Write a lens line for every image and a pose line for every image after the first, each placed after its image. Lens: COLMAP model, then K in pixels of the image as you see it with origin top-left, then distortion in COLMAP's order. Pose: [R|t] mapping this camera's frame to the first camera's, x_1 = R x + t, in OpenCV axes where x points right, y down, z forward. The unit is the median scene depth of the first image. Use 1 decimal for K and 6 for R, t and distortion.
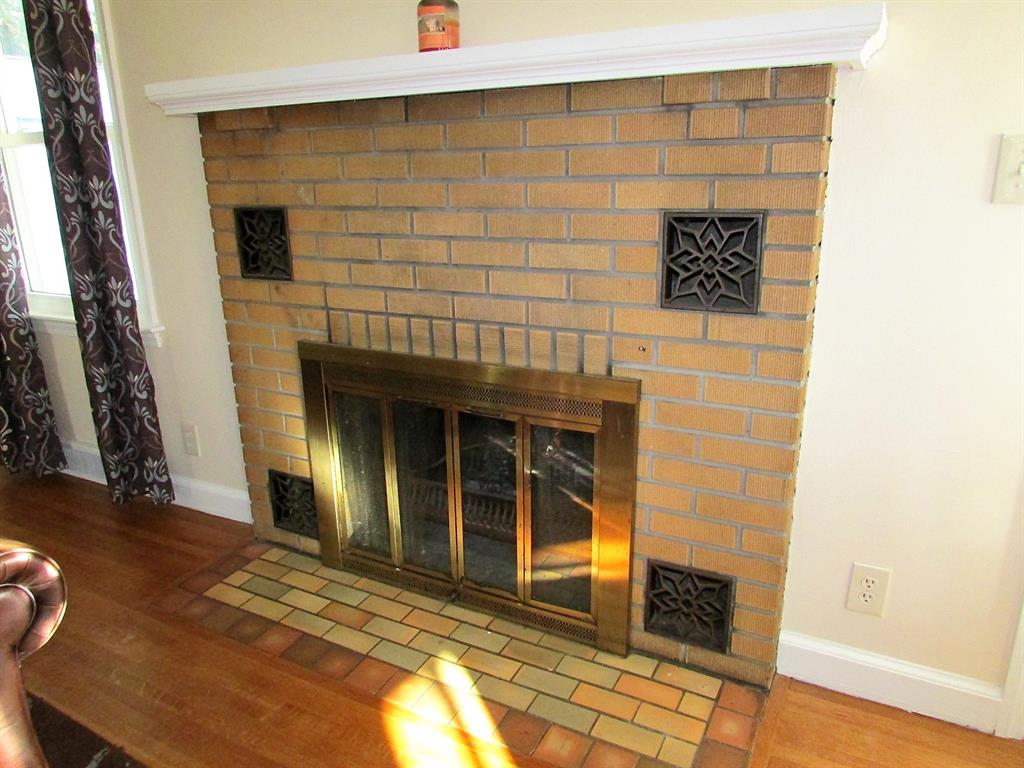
lens RADIAL K [[725.8, 0, 512.0], [0, 725.8, 384.0], [0, 0, 1]] dist [-0.028481, 0.004526]
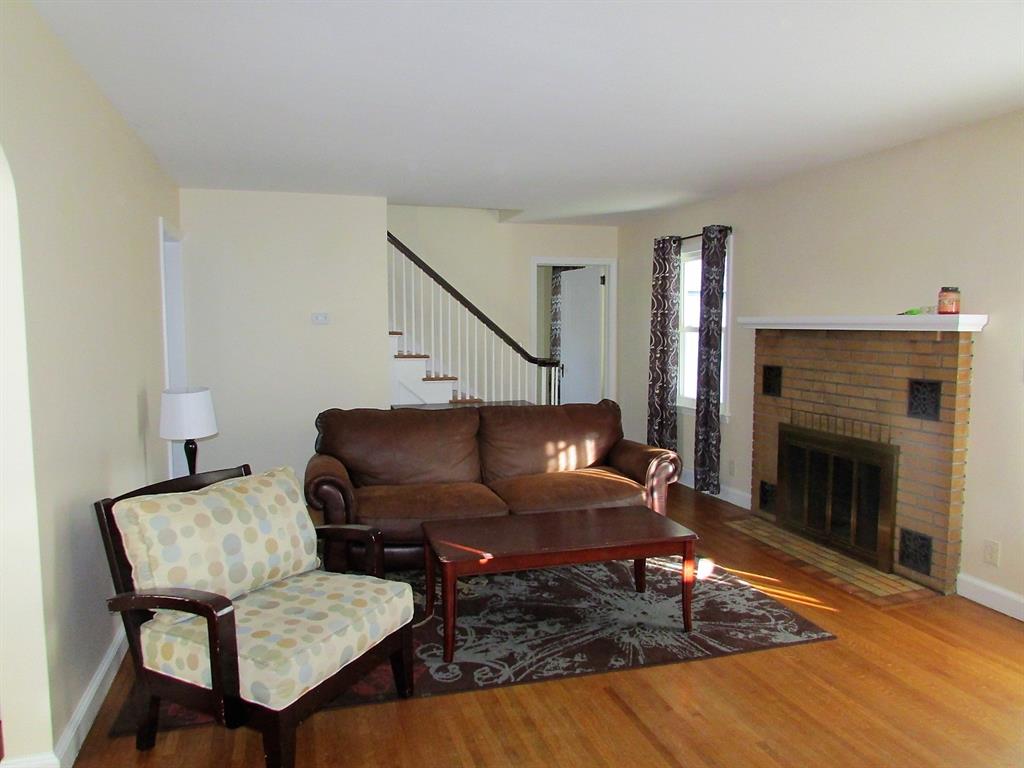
lens RADIAL K [[725.8, 0, 512.0], [0, 725.8, 384.0], [0, 0, 1]] dist [-0.028481, 0.004526]
pose [[0.706621, 0.081476, -0.702885, 0.835527], [-0.221302, 0.968964, -0.110159, 0.309582], [0.672095, 0.233390, 0.702721, -1.441909]]
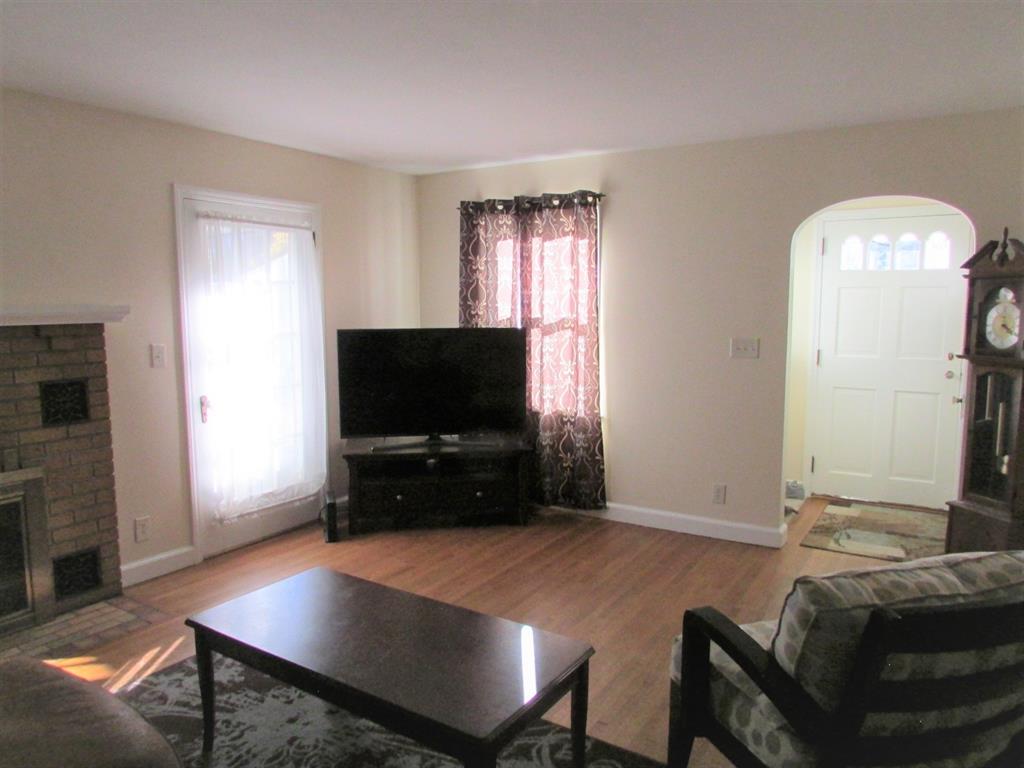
lens RADIAL K [[699.9, 0, 512.0], [0, 699.9, 384.0], [0, 0, 1]] dist [-0.039487, 0.001240]
pose [[0.071327, -0.089269, 0.993450, -1.414305], [0.298992, 0.952101, 0.064086, 0.043860], [-0.951586, 0.292463, 0.094602, -0.433058]]
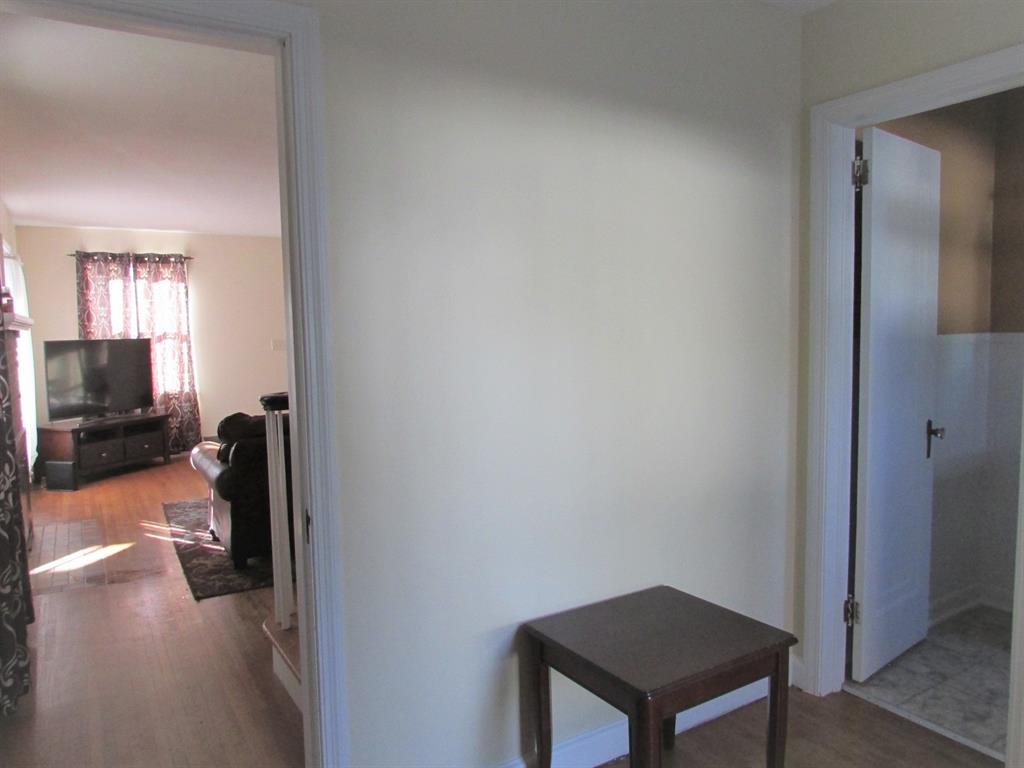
lens RADIAL K [[725.8, 0, 512.0], [0, 725.8, 384.0], [0, 0, 1]] dist [-0.028481, 0.004526]
pose [[-0.852917, 0.000292, 0.522047, -2.729542], [0.194126, 0.928468, 0.316642, -0.625011], [-0.484611, 0.371413, -0.791963, 2.028767]]
